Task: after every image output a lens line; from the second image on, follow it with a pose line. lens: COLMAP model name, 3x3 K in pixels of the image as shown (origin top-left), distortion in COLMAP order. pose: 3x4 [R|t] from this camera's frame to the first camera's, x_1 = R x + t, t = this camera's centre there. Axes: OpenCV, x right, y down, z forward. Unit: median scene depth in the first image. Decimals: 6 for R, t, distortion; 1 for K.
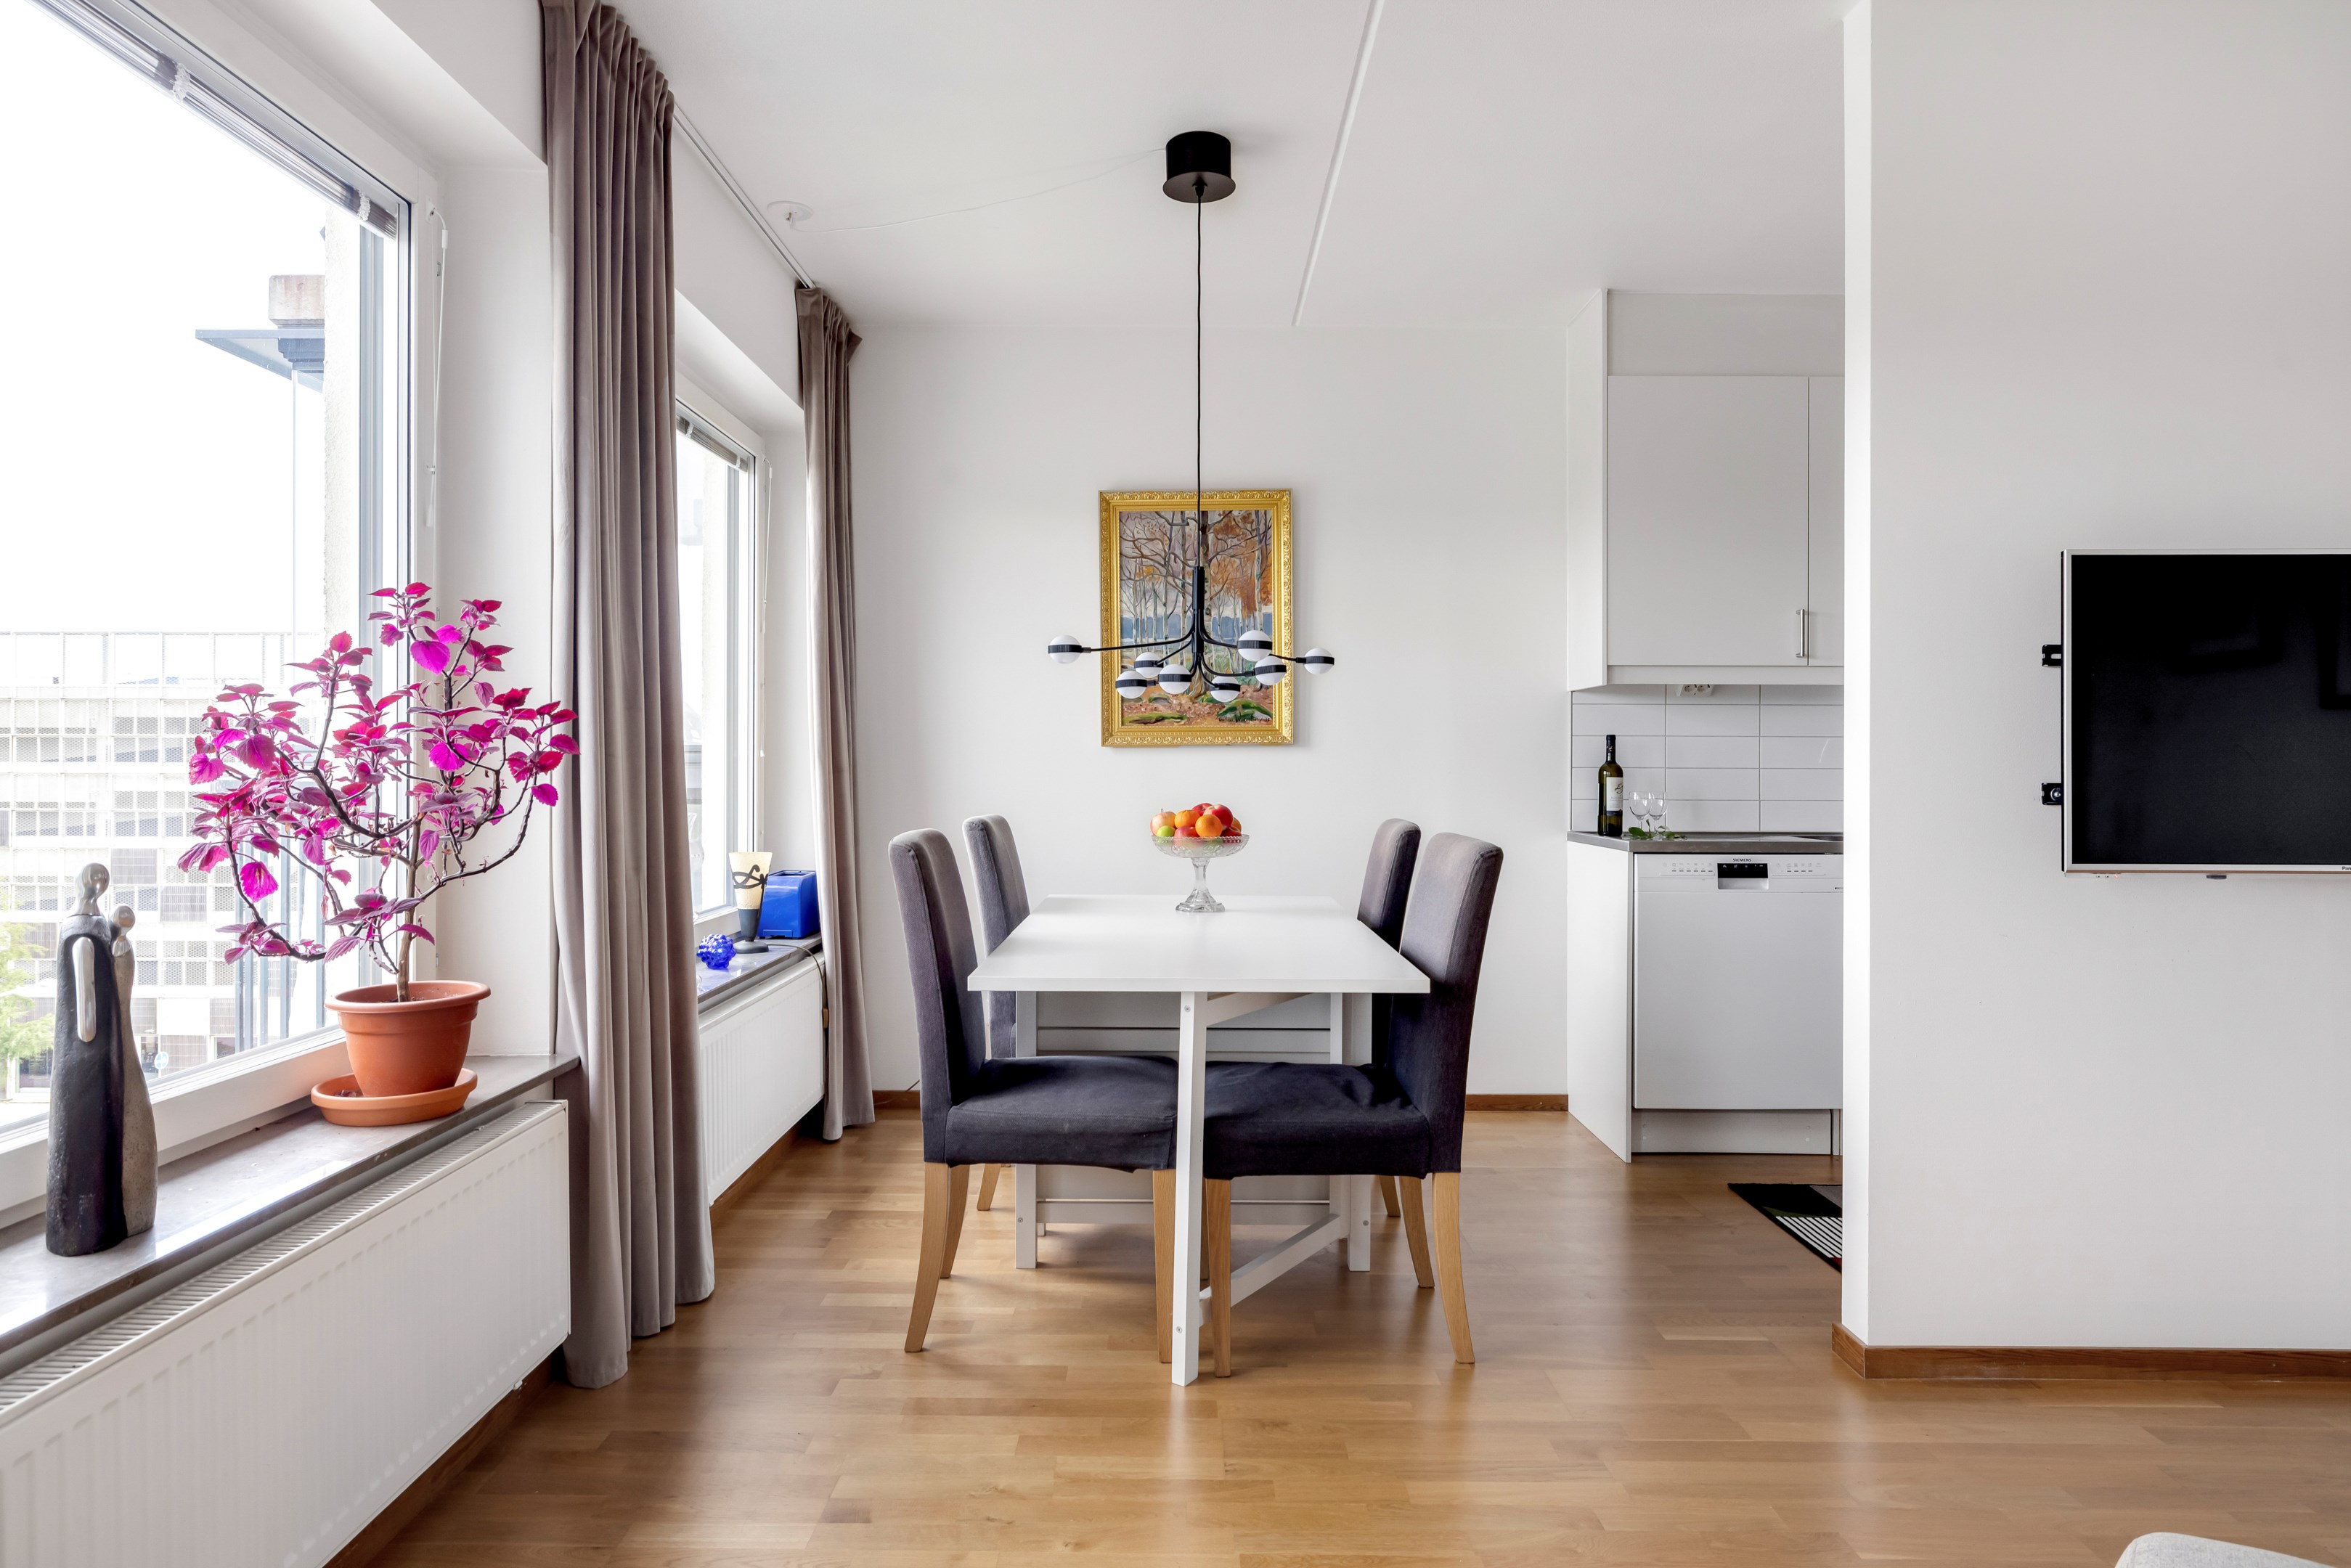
lens RADIAL K [[1372.9, 0, 1176.0], [0, 1372.9, 775.2], [0, 0, 1]] dist [-0.000369, 0.001902]
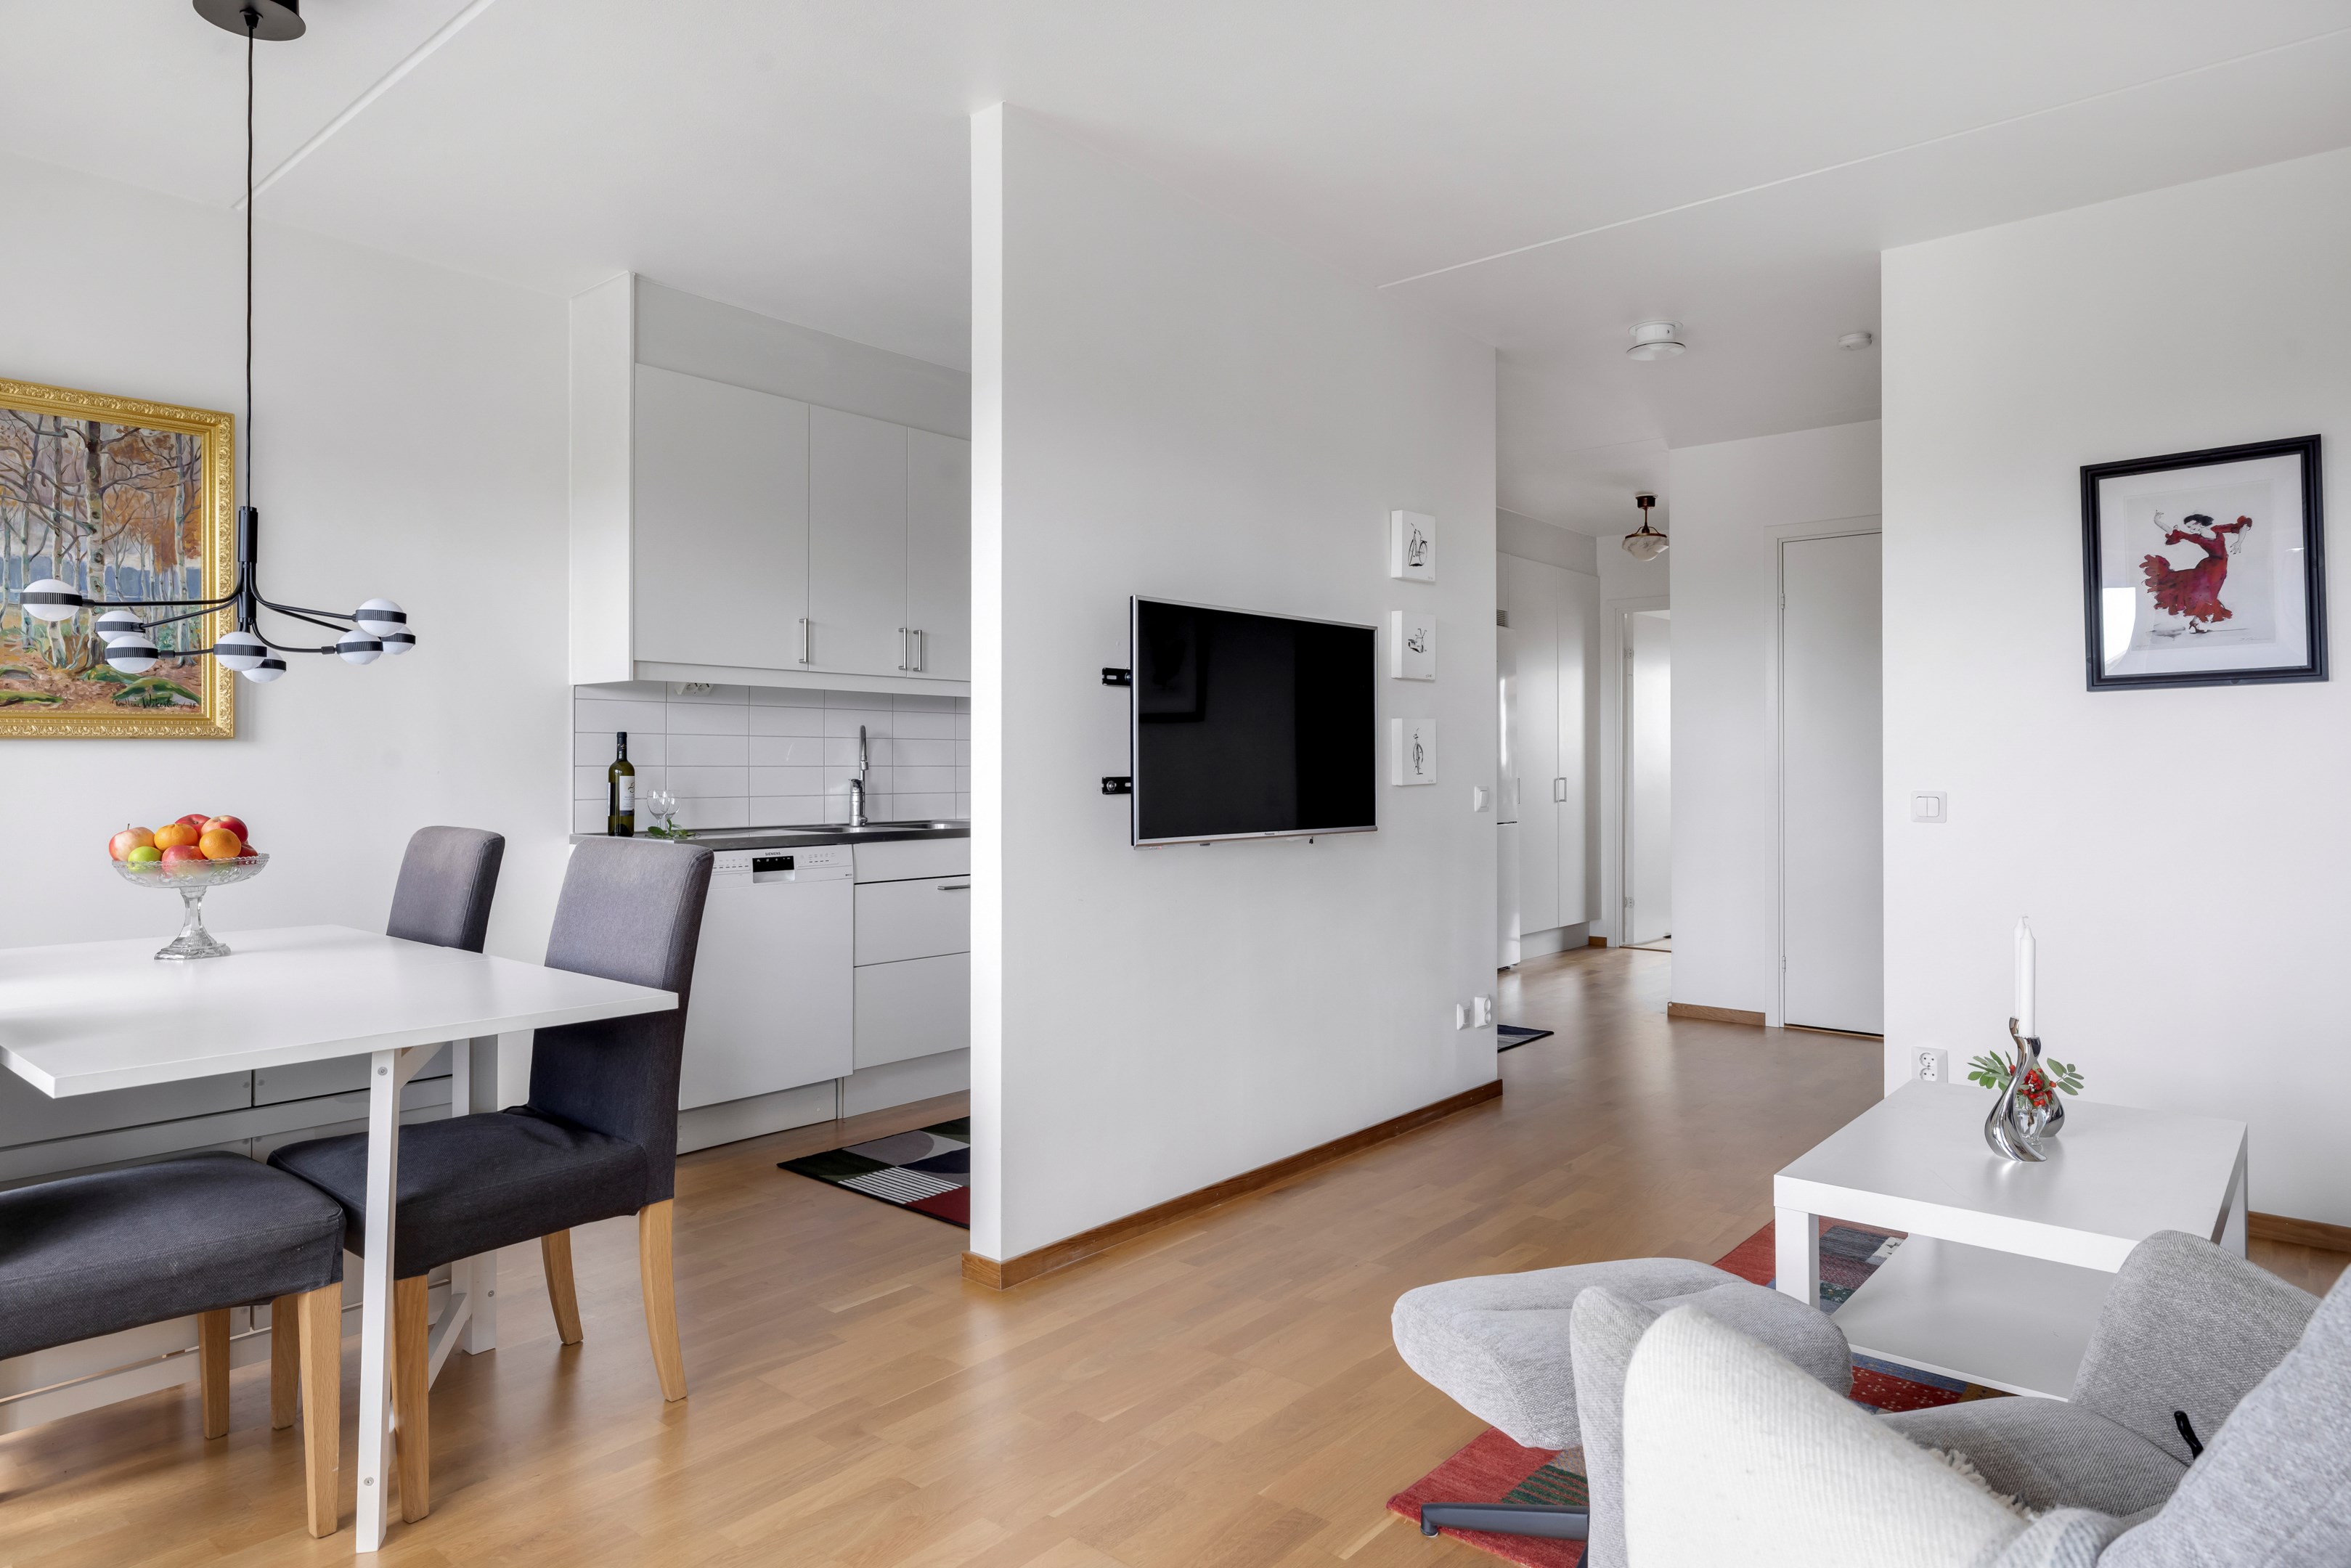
lens RADIAL K [[1377.5, 0, 1177.0], [0, 1377.5, 767.4], [0, 0, 1]] dist [-0.002894, 0.000090]
pose [[0.645418, -0.004242, 0.763818, -0.211450], [0.007441, 0.999972, -0.000735, -0.001167], [-0.763793, 0.006158, 0.645432, 0.094183]]
